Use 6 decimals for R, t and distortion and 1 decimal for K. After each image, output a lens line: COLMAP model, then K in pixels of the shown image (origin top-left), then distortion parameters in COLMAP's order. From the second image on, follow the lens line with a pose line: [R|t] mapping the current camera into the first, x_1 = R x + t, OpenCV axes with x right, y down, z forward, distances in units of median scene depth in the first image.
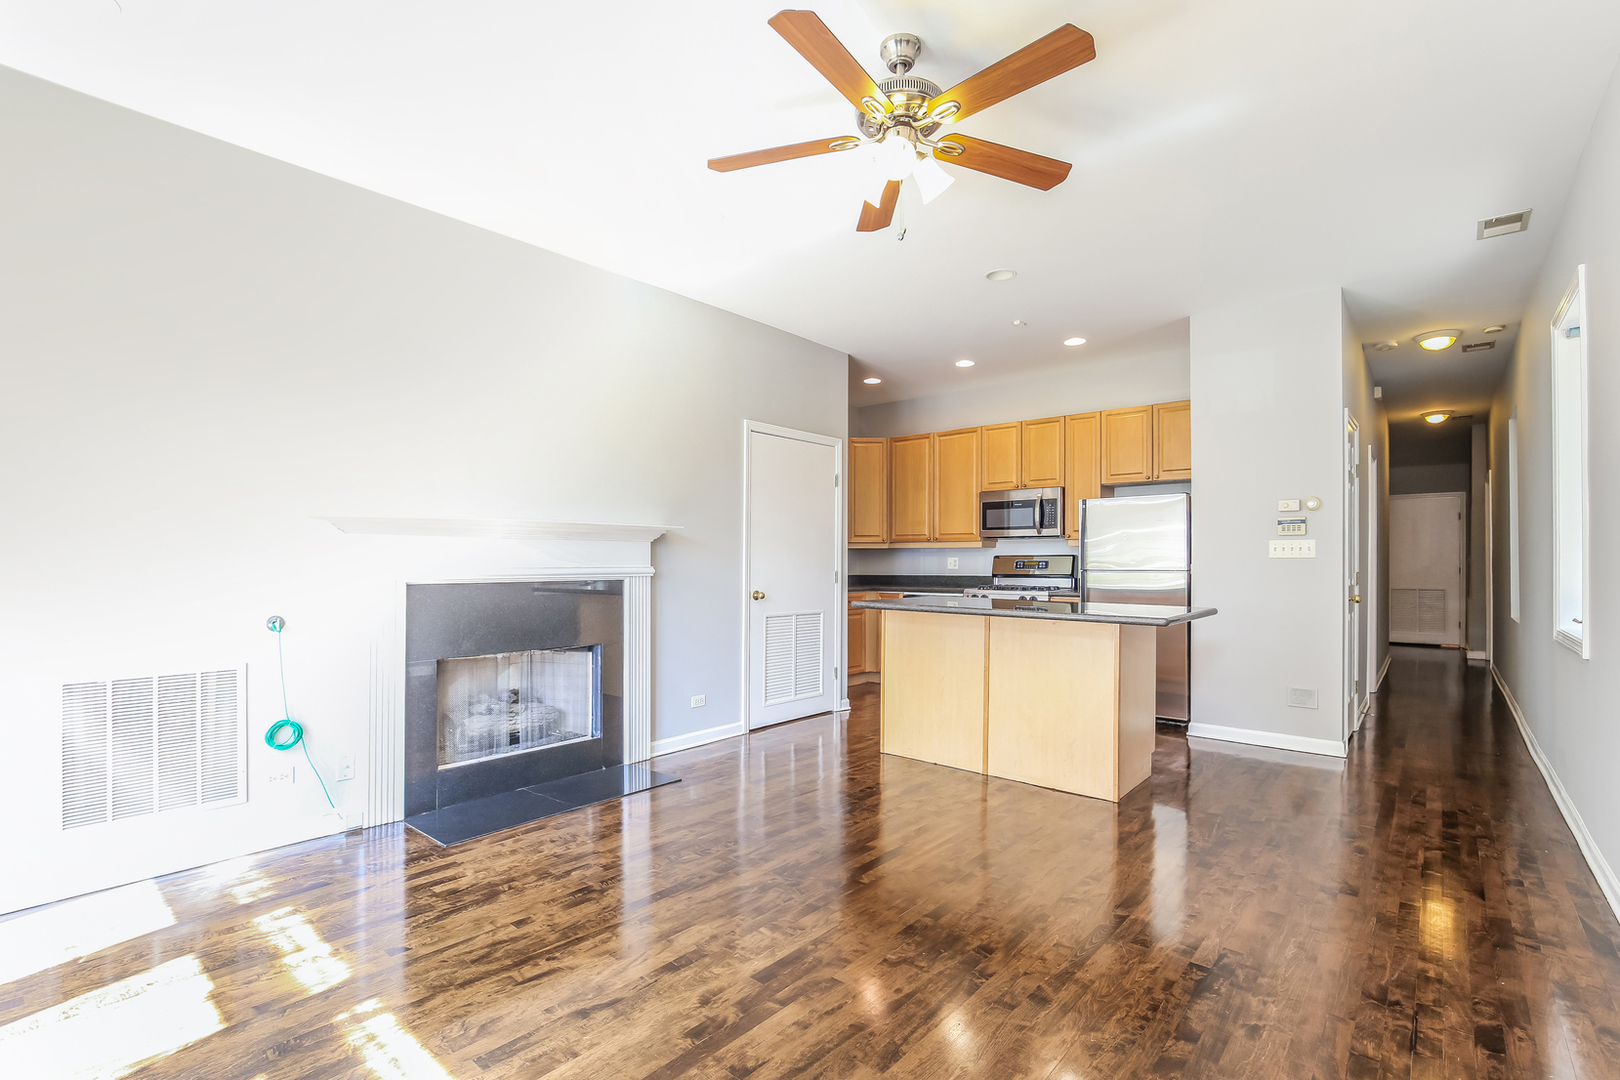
lens RADIAL K [[750.1, 0, 827.5], [0, 750.1, 562.2], [0, 0, 1]] dist [-0.016192, 0.000923]
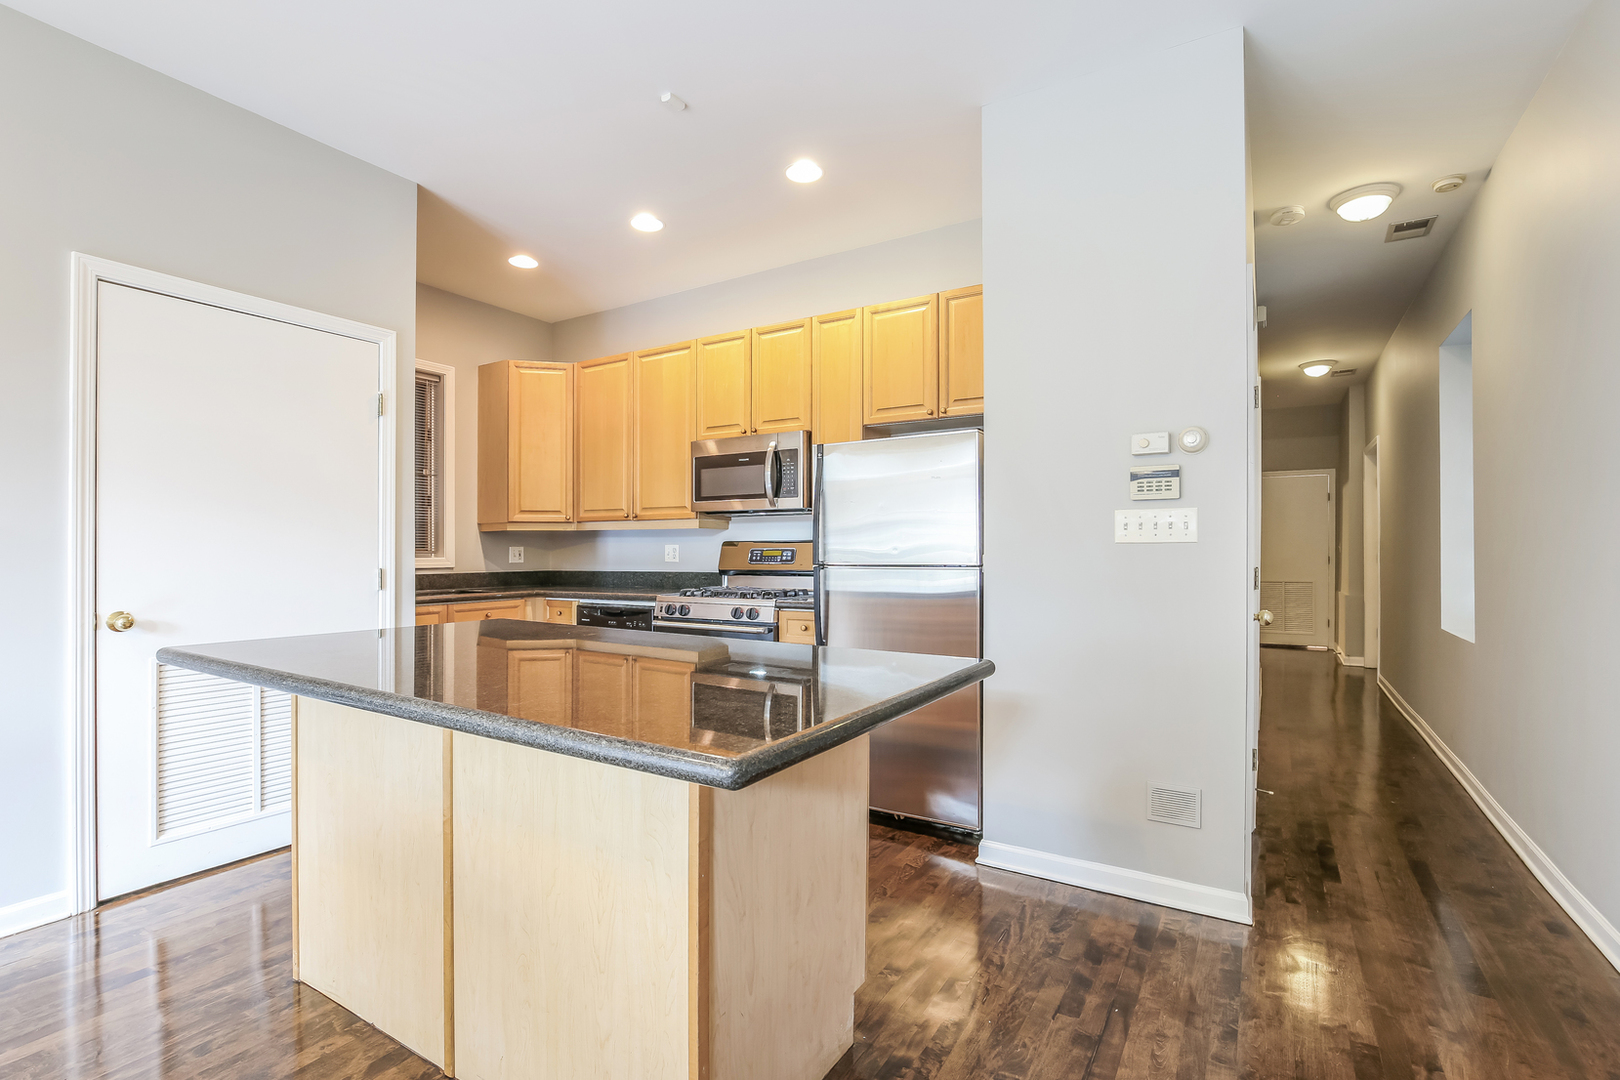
lens RADIAL K [[750.1, 0, 812.3], [0, 750.1, 556.3], [0, 0, 1]] dist [-0.016192, 0.000923]
pose [[0.990250, -0.002568, 0.139279, 0.231662], [0.001773, 0.999981, 0.005830, 0.000265], [-0.139291, -0.005526, 0.990236, 0.382321]]
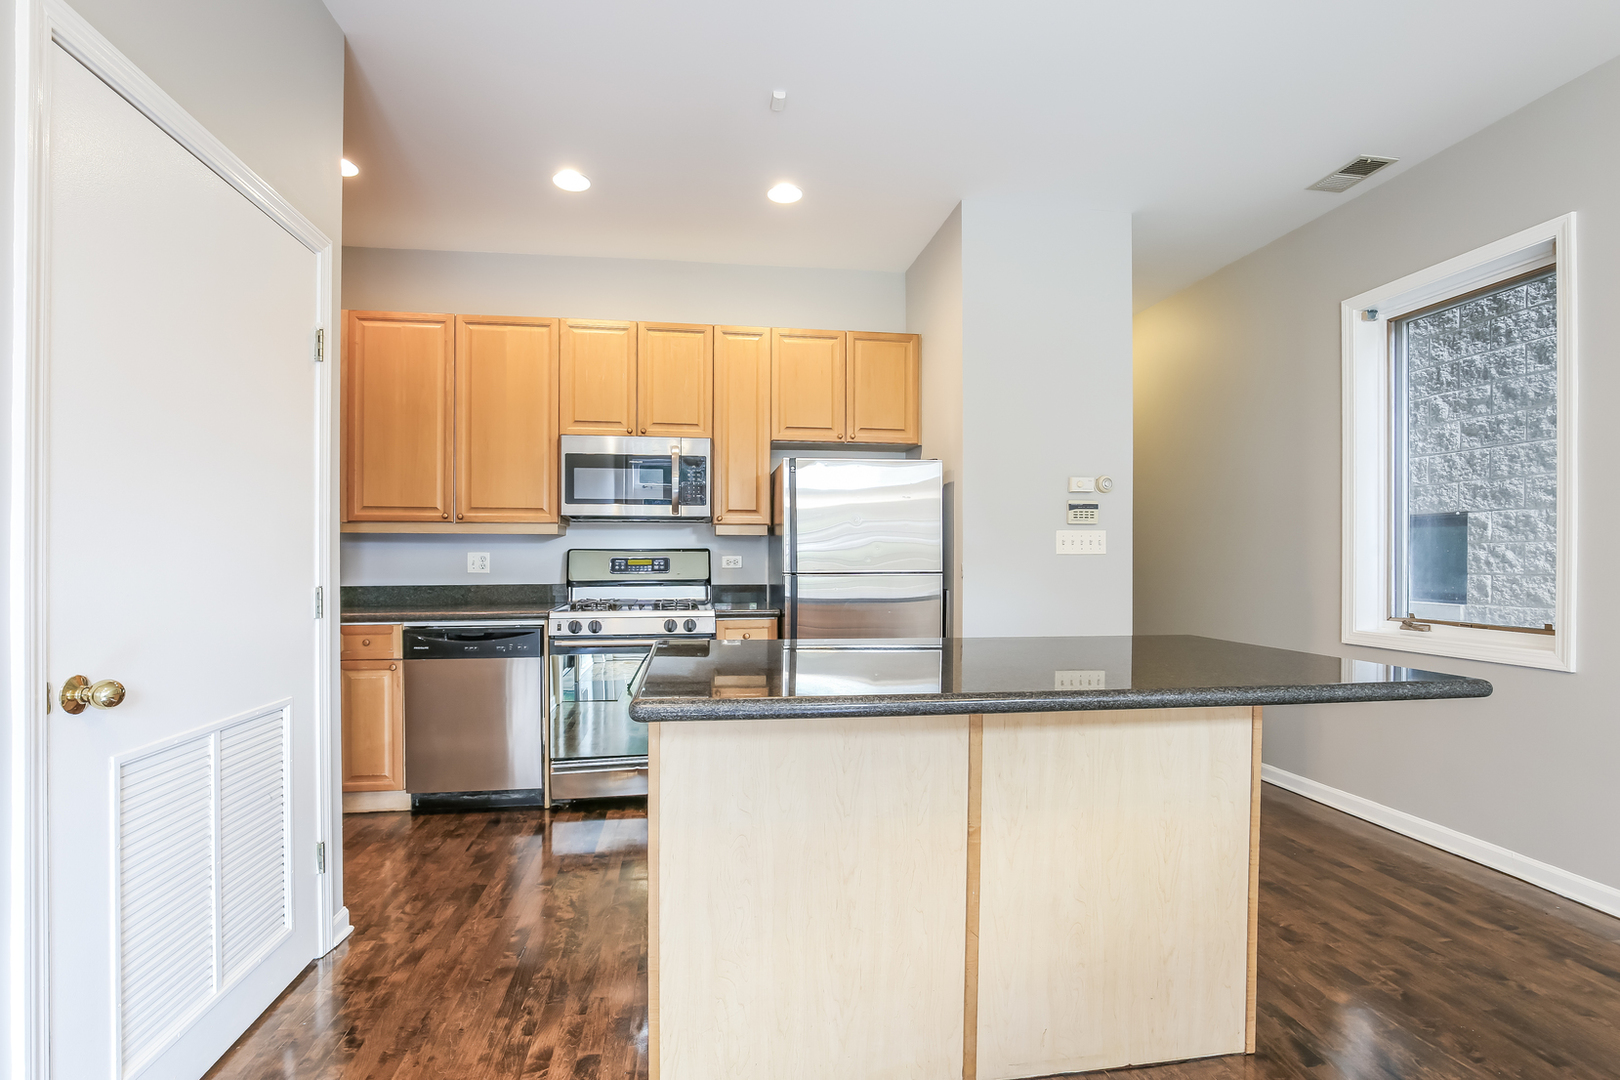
lens RADIAL K [[750.1, 0, 809.7], [0, 750.1, 563.4], [0, 0, 1]] dist [-0.016192, 0.000923]
pose [[0.662061, -0.006728, 0.749420, -0.097778], [0.002371, 0.999974, 0.006883, -0.001699], [-0.749446, -0.002780, 0.662059, 0.529793]]
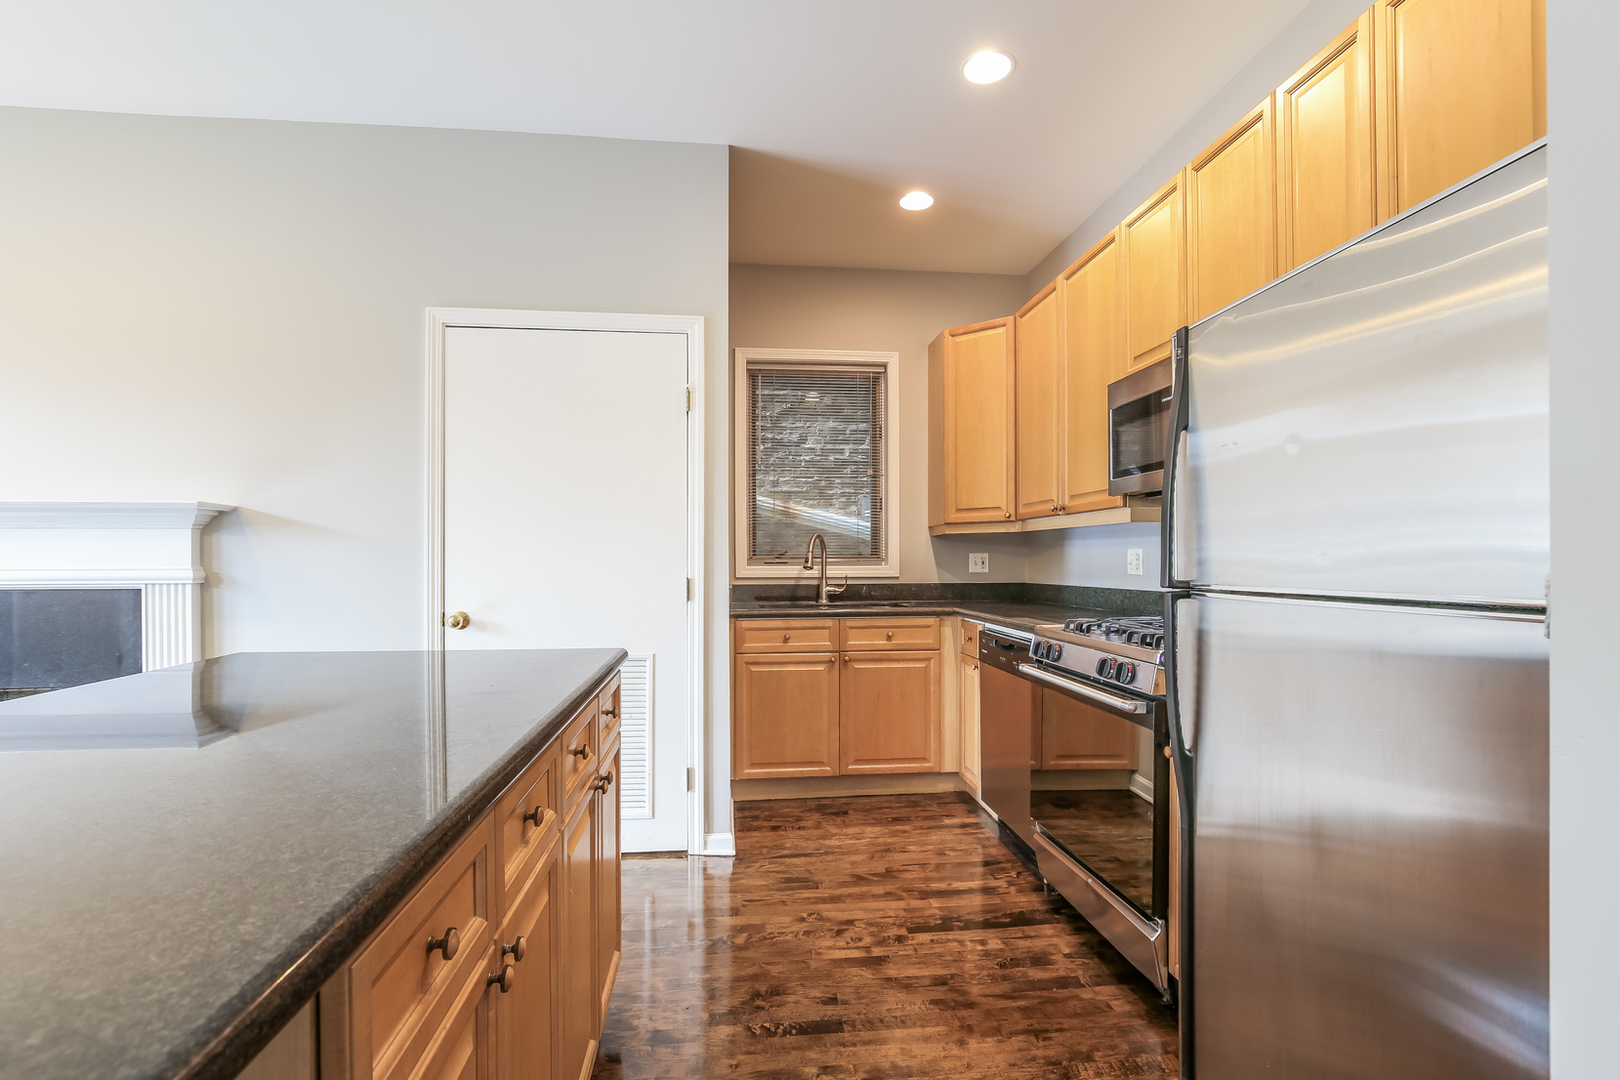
lens RADIAL K [[750.1, 0, 809.3], [0, 750.1, 555.6], [0, 0, 1]] dist [-0.016192, 0.000923]
pose [[0.716152, -0.005280, -0.697925, 0.393909], [0.001373, 0.999980, -0.006155, 0.000288], [0.697943, 0.003450, 0.716145, 0.646272]]
